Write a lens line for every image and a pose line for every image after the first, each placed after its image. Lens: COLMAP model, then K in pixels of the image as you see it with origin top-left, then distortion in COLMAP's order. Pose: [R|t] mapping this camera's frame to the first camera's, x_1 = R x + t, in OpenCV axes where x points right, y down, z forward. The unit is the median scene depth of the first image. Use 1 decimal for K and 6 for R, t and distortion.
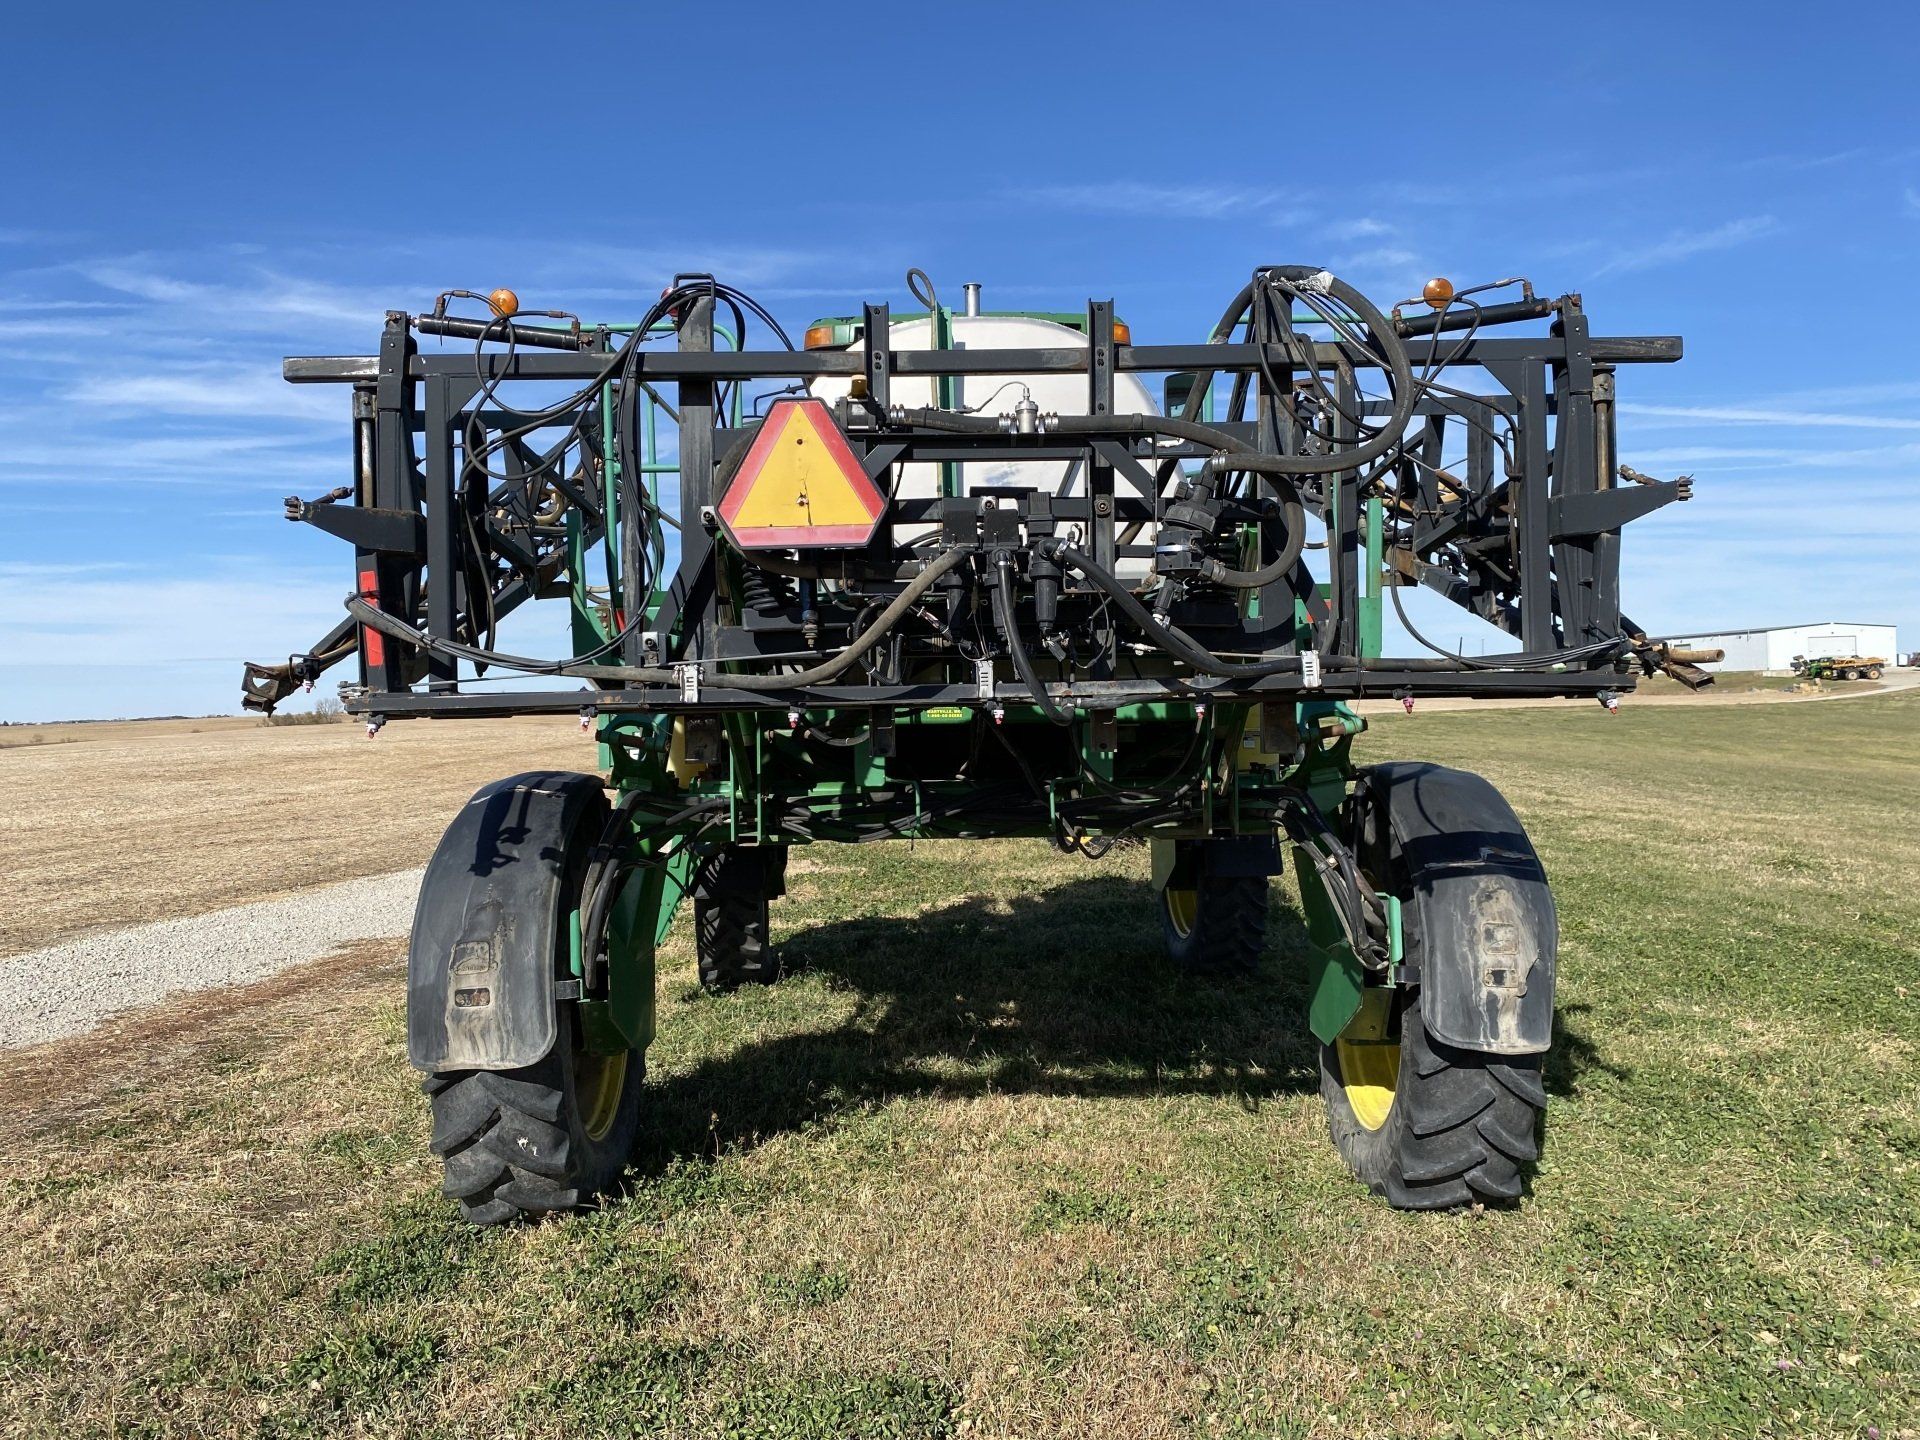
lens RADIAL K [[1468.9, 0, 952.9], [0, 1468.9, 727.4], [0, 0, 1]] dist [0.044324, -0.058276]
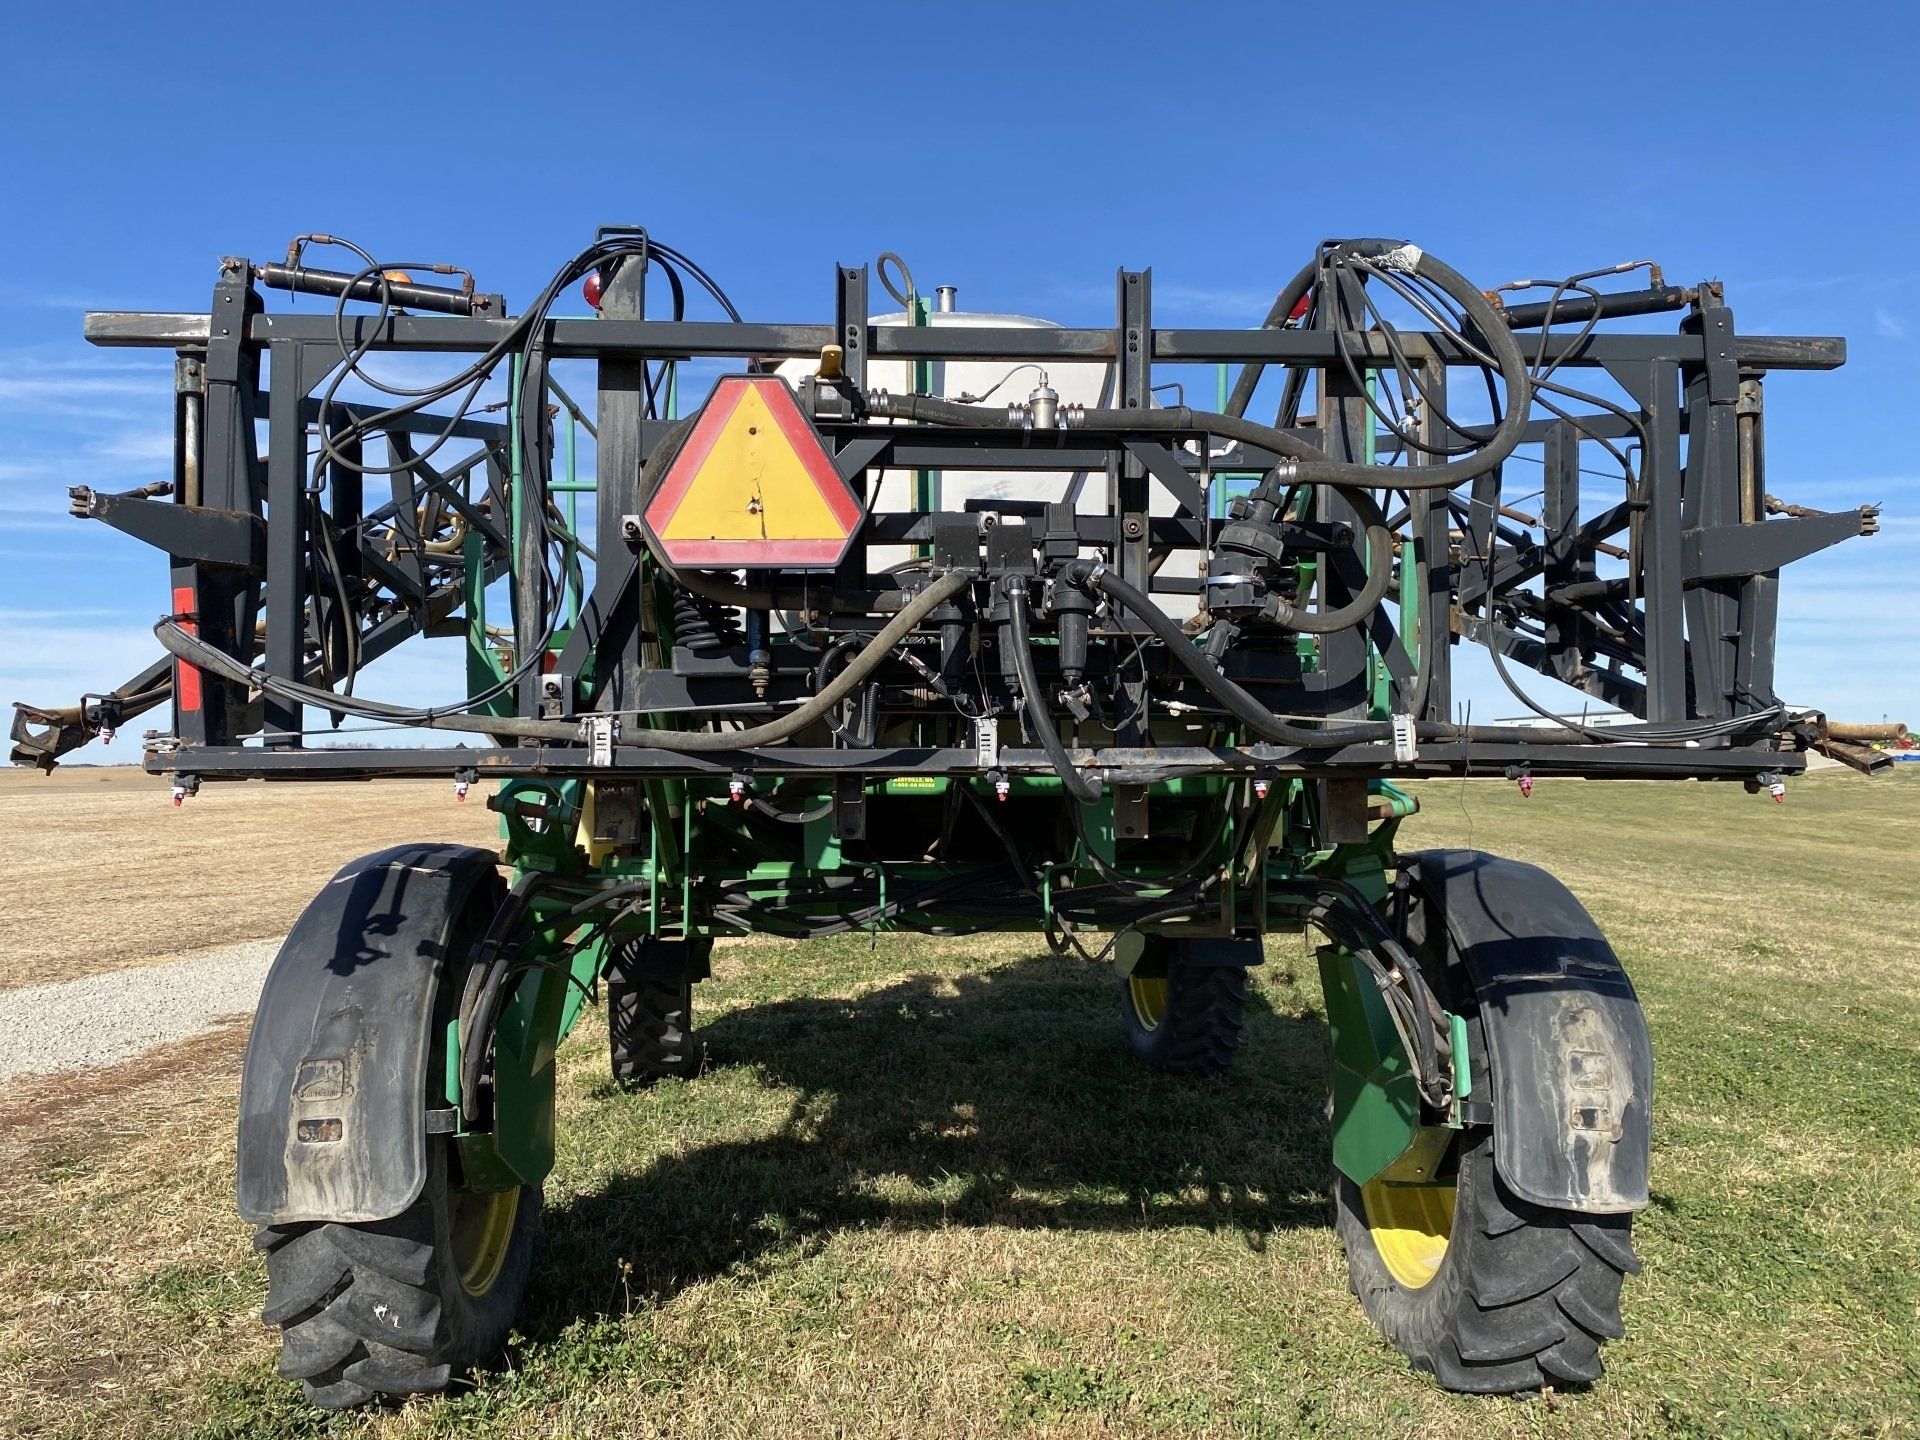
lens RADIAL K [[1490.6, 0, 933.4], [0, 1490.6, 745.2], [0, 0, 1]] dist [0.009905, 0.005919]
pose [[0.999216, 0.018934, 0.034767, -0.026942], [-0.017871, 0.999371, -0.030636, -0.005820], [-0.035325, 0.029991, 0.998926, 0.177306]]
